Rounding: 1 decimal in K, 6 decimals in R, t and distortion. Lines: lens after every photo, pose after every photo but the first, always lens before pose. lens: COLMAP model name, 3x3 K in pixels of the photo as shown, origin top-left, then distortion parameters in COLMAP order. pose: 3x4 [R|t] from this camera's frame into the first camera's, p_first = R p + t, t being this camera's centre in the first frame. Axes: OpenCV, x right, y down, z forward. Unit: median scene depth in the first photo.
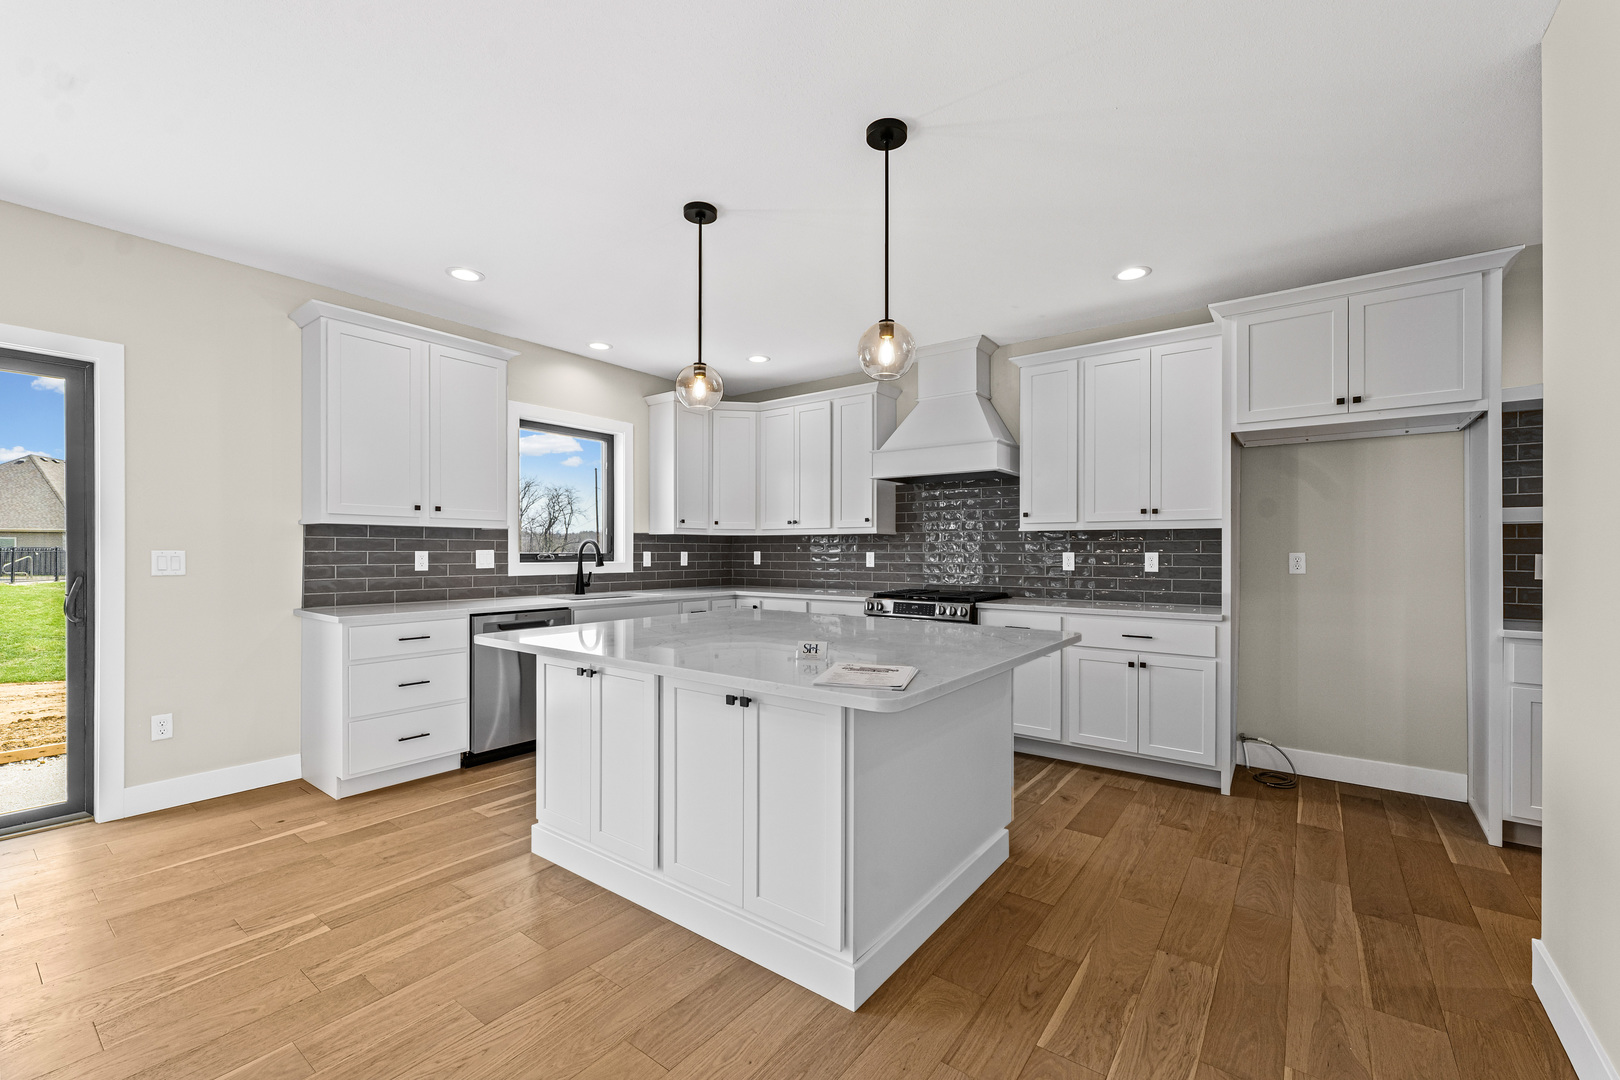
lens RADIAL K [[665.6, 0, 816.6], [0, 665.6, 546.4], [0, 0, 1]] dist [-0.002148, -0.000478]
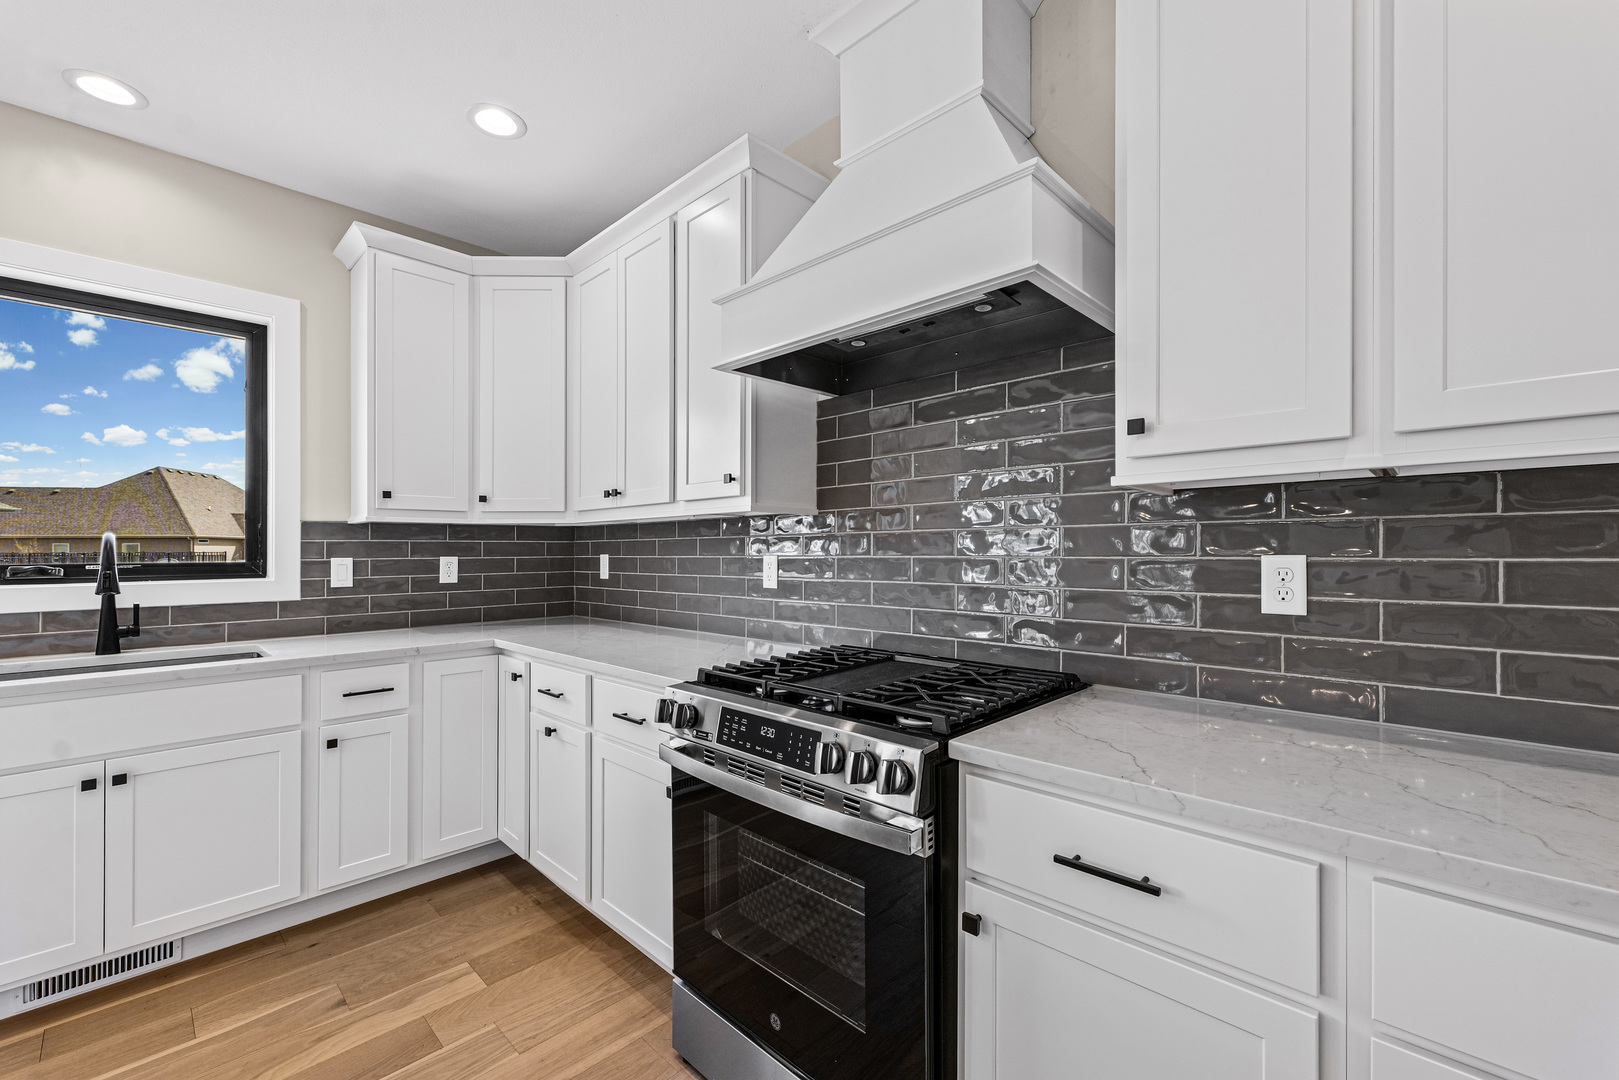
lens RADIAL K [[665.2, 0, 816.1], [0, 665.2, 546.4], [0, 0, 1]] dist [-0.002148, -0.000478]
pose [[0.991125, -0.008903, -0.132638, 0.183791], [0.009165, 0.999957, 0.001364, 0.002151], [0.132620, -0.002568, 0.991164, 0.597164]]
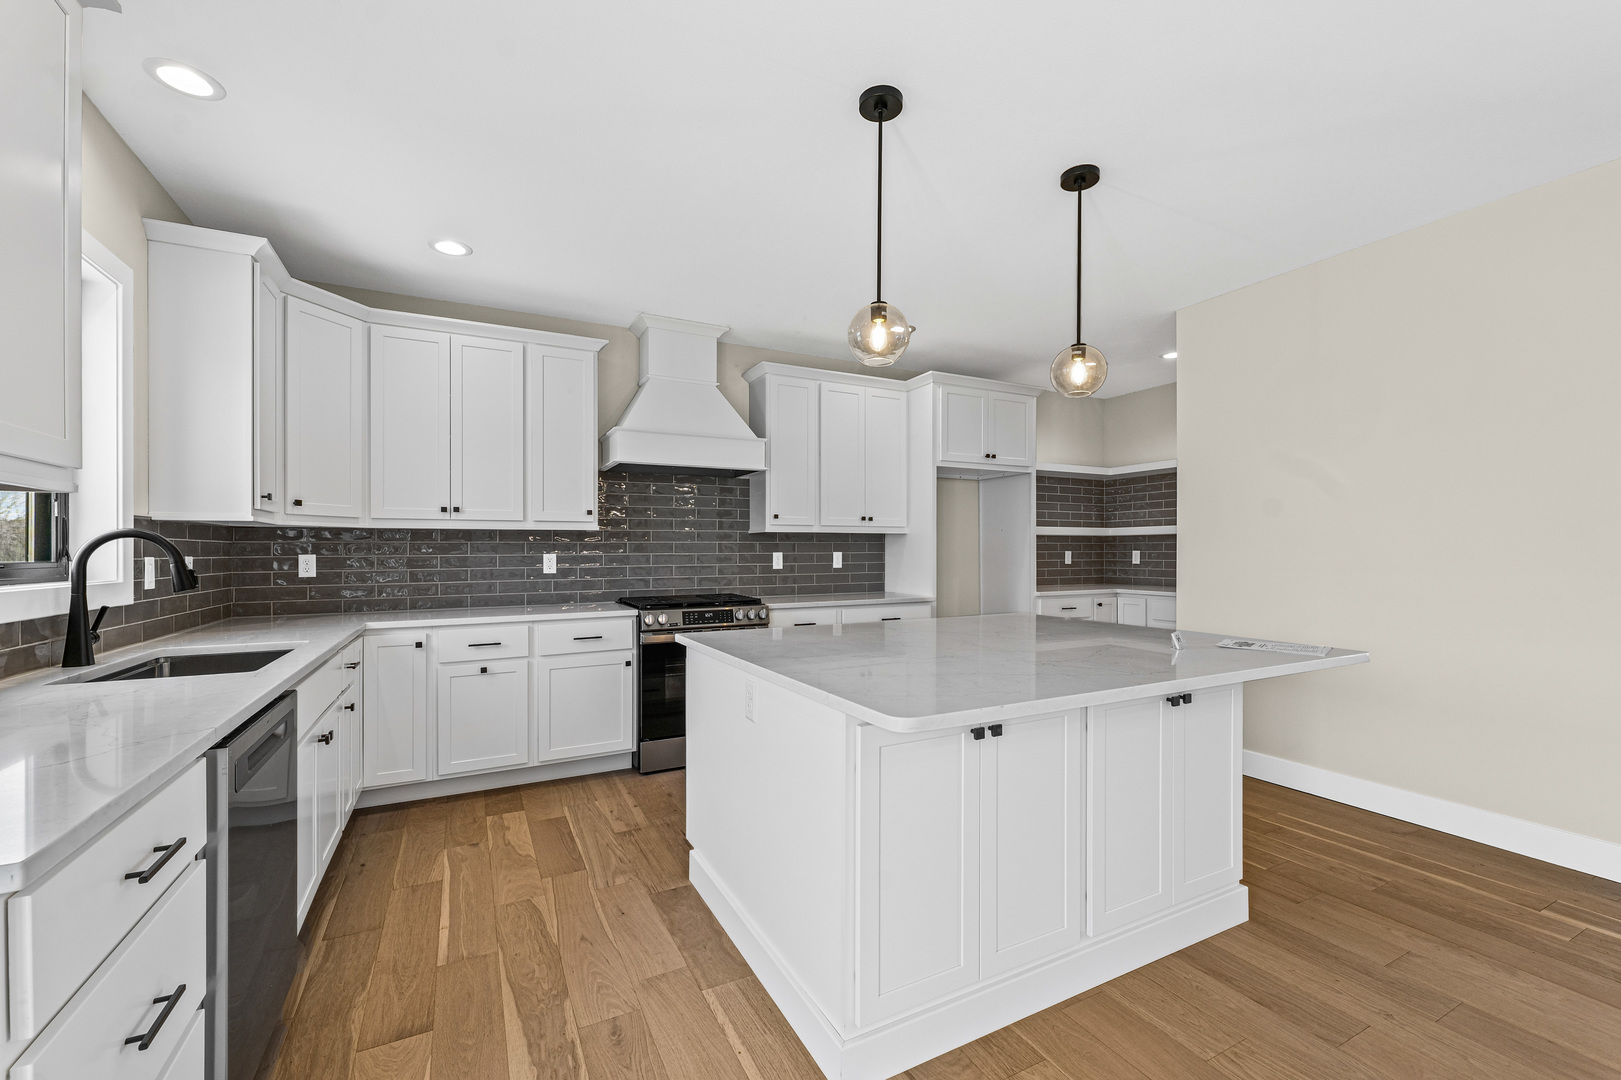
lens RADIAL K [[683.6, 0, 829.6], [0, 683.6, 547.9], [0, 0, 1]] dist [0.025871, 0.000055]
pose [[0.423112, 0.000817, 0.906077, -0.532980], [-0.000745, 1.000000, -0.000553, 0.001859], [-0.906077, -0.000441, 0.423113, 0.404377]]
